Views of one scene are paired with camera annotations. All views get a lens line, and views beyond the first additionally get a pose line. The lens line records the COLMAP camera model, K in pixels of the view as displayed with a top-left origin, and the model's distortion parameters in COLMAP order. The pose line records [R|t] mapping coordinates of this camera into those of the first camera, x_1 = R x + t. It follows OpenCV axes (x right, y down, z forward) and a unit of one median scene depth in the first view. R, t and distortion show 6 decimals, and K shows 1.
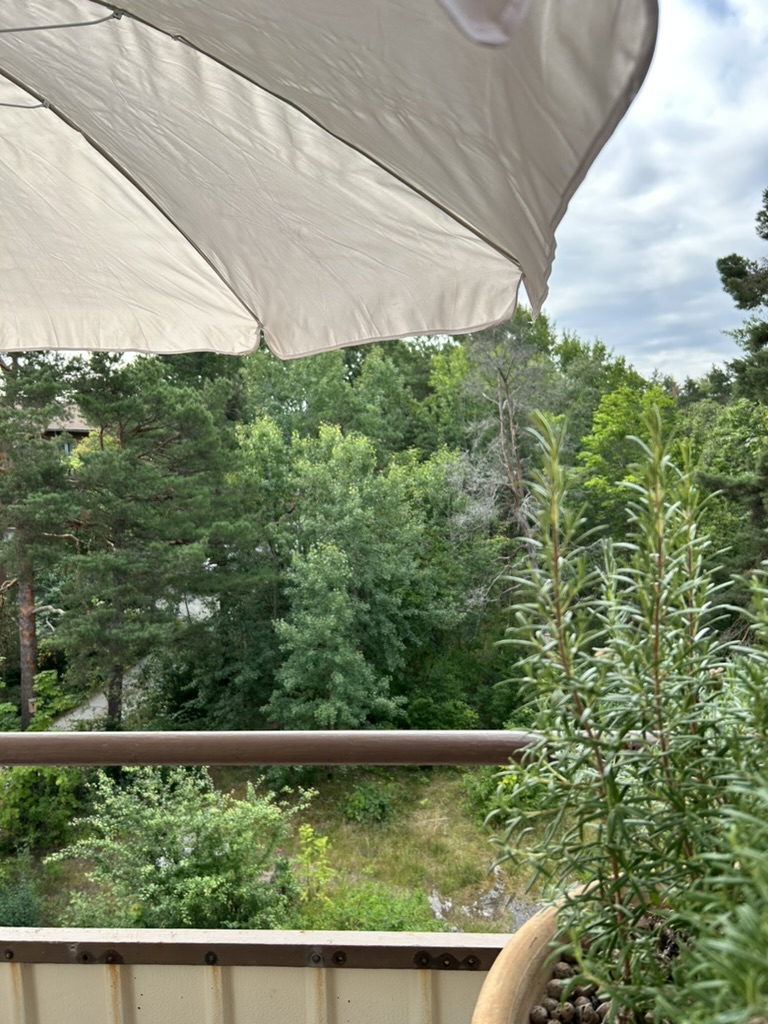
lens RADIAL K [[769.0, 0, 382.9], [0, 769.0, 518.4], [0, 0, 1]] dist [0.050190, -0.058538]
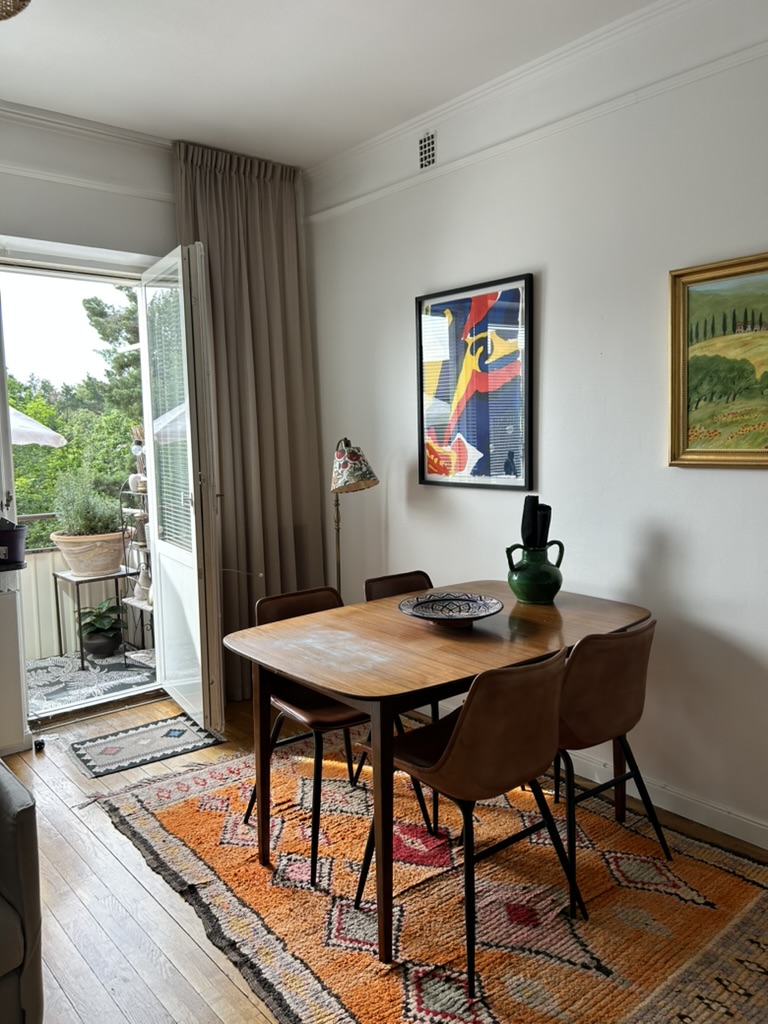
lens RADIAL K [[769.0, 0, 391.0], [0, 769.0, 503.6], [0, 0, 1]] dist [0.050190, -0.058538]
pose [[0.720462, -0.053736, 0.691410, -0.056764], [0.068289, 0.997645, 0.006378, 0.009736], [-0.690124, 0.042620, 0.722435, -0.142617]]
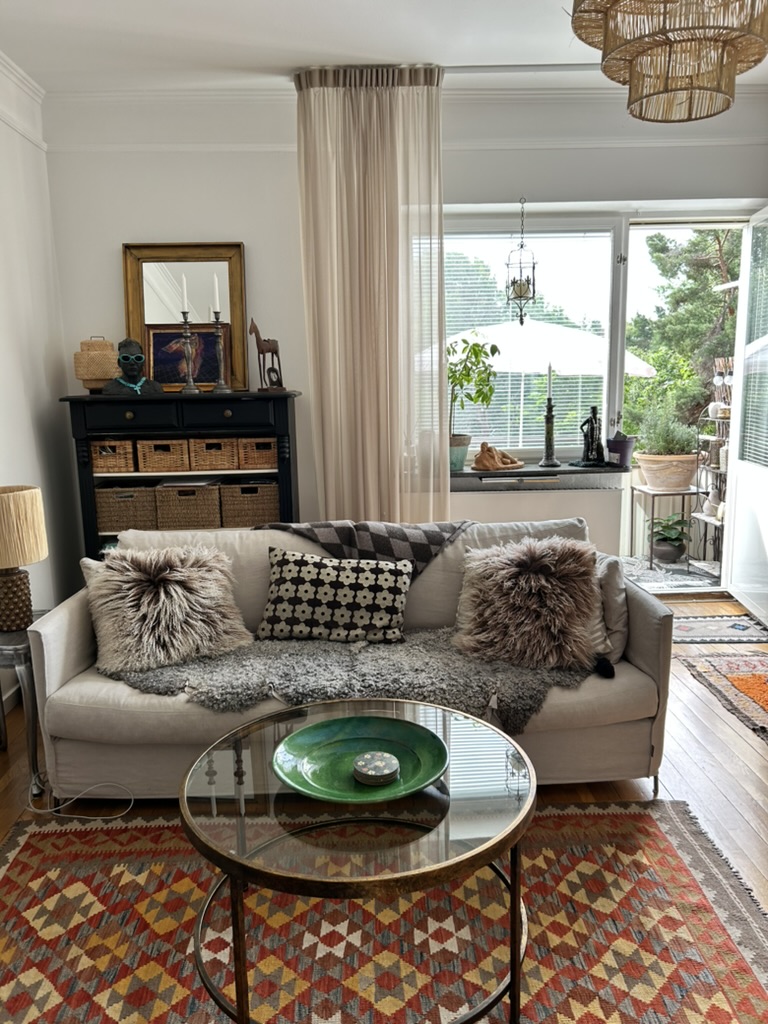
lens RADIAL K [[769.0, 0, 382.8], [0, 769.0, 520.3], [0, 0, 1]] dist [0.050190, -0.058538]
pose [[0.995714, -0.011104, 0.091821, -0.076204], [0.003687, 0.996743, 0.080554, 0.013340], [-0.092416, -0.079870, 0.992512, -0.161817]]
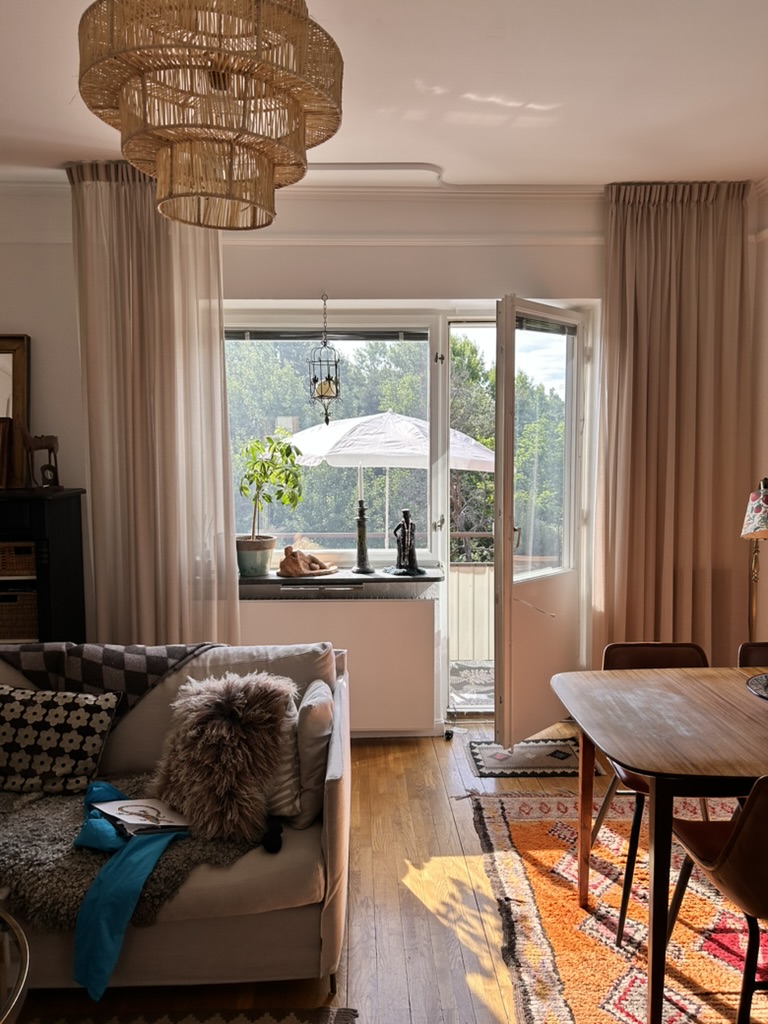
lens RADIAL K [[769.0, 0, 383.8], [0, 769.0, 513.4], [0, 0, 1]] dist [0.050190, -0.058538]
pose [[0.995555, 0.013589, 0.093199, -0.040370], [-0.011653, 0.999706, -0.021280, 0.007434], [-0.093461, 0.020100, 0.995420, -0.154123]]
